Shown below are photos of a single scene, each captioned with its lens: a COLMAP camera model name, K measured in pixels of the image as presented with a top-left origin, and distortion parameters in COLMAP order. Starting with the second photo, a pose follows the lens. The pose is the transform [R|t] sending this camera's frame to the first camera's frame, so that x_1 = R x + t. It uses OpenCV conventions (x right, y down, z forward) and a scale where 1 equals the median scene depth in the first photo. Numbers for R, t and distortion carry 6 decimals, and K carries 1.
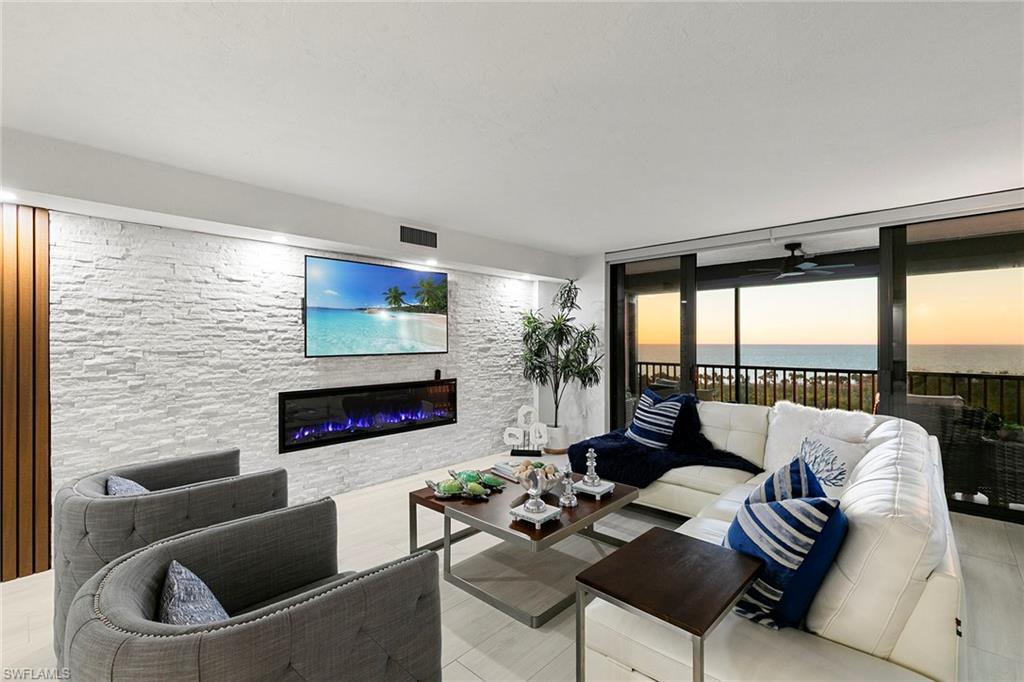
lens RADIAL K [[473.6, 0, 522.5], [0, 473.6, 340.7], [0, 0, 1]] dist [0.020036, -0.000814]
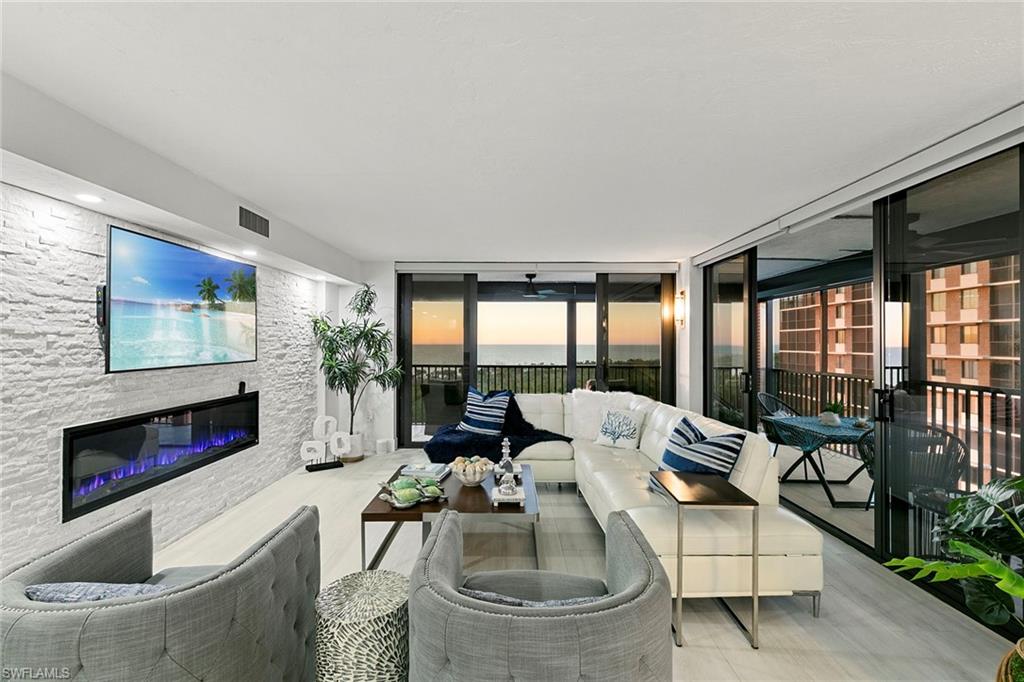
lens RADIAL K [[473.6, 0, 516.8], [0, 473.6, 337.7], [0, 0, 1]] dist [0.020036, -0.000814]
pose [[0.716180, 0.008551, 0.697863, -0.383742], [-0.004382, 0.999960, -0.007756, -0.009896], [-0.697902, 0.002497, 0.716189, 0.068326]]
